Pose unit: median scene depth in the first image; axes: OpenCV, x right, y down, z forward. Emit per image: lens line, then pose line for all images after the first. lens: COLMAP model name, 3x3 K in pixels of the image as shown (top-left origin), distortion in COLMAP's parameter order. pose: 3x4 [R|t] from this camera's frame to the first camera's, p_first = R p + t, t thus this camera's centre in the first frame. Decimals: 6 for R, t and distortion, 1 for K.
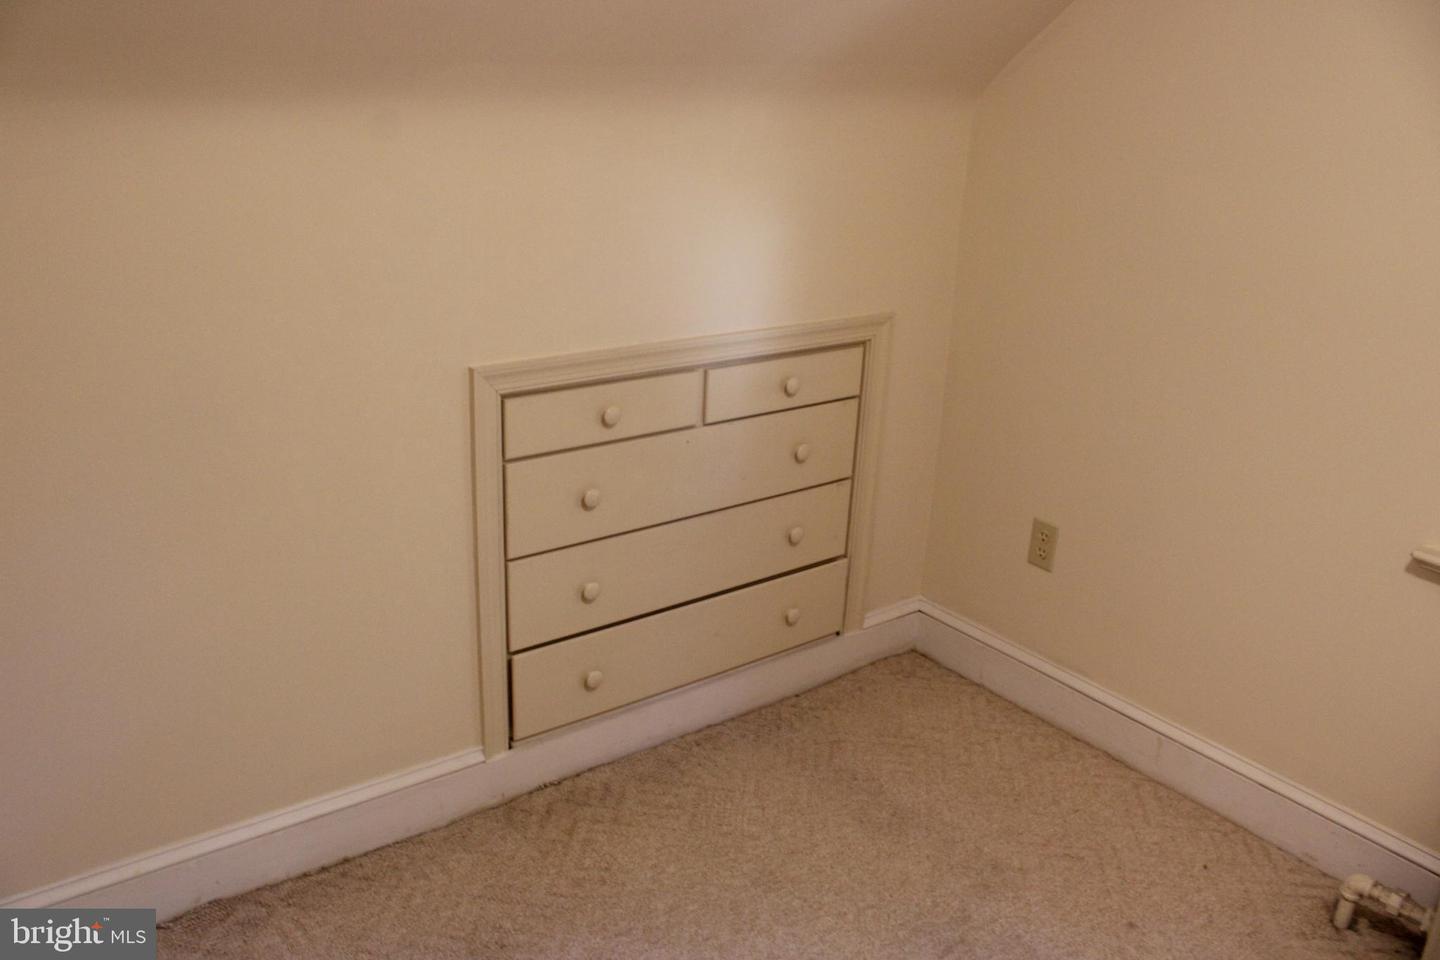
lens RADIAL K [[1212.8, 0, 718.8], [0, 1212.8, 477.8], [0, 0, 1]] dist [-0.163179, 0.148271]
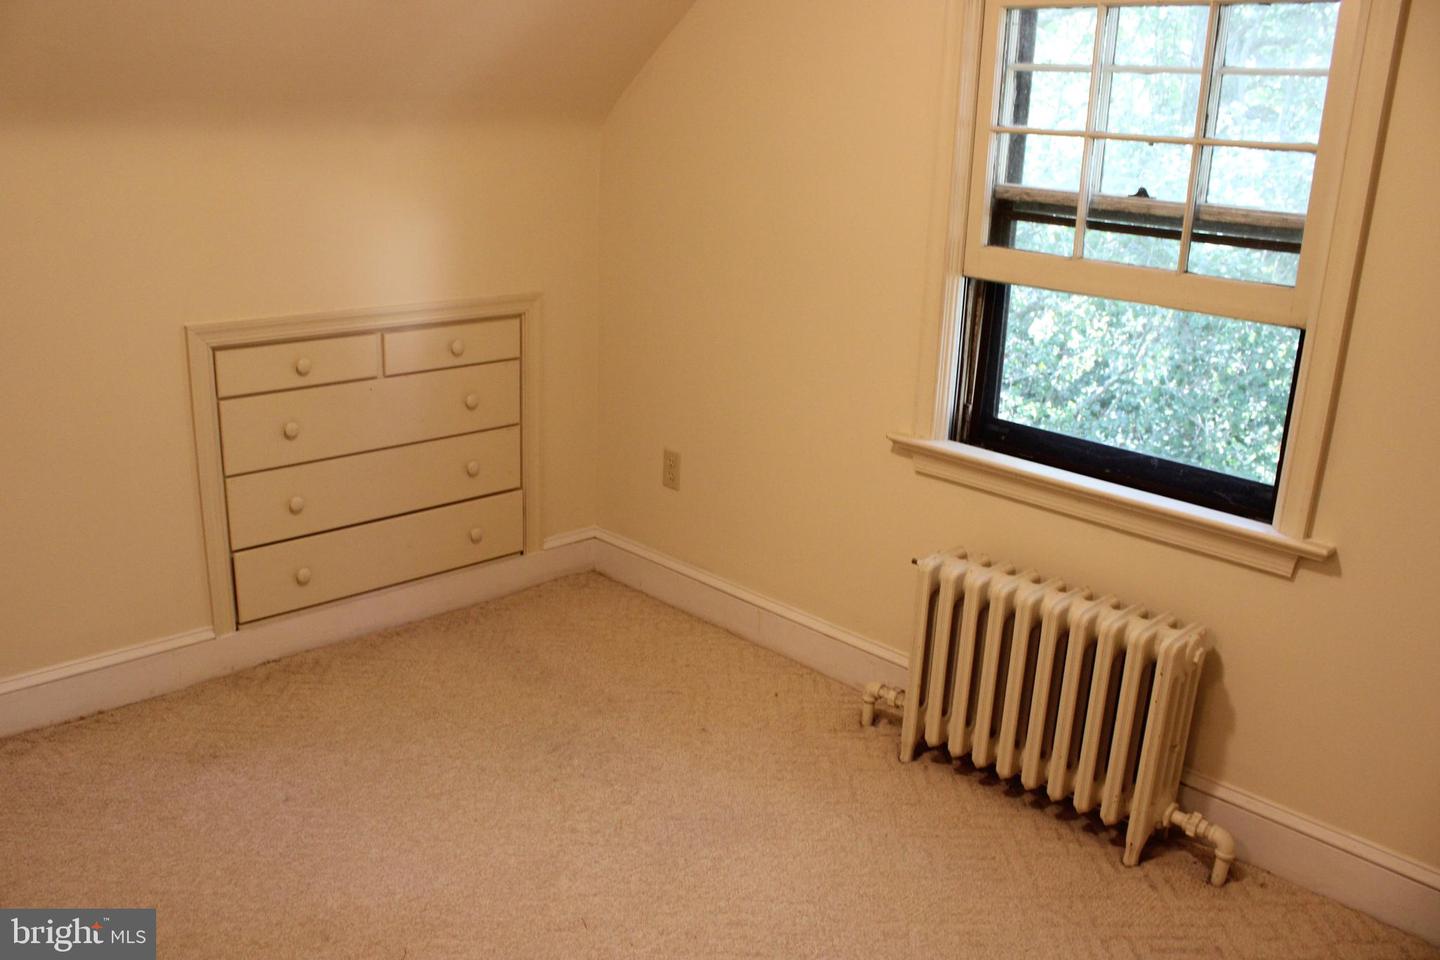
lens RADIAL K [[1212.8, 0, 718.6], [0, 1212.8, 480.4], [0, 0, 1]] dist [-0.163179, 0.148271]
pose [[0.993374, -0.039229, 0.108023, 0.203322], [0.044113, 0.998092, -0.043197, 0.140452], [-0.106123, 0.047676, 0.993209, -0.313547]]
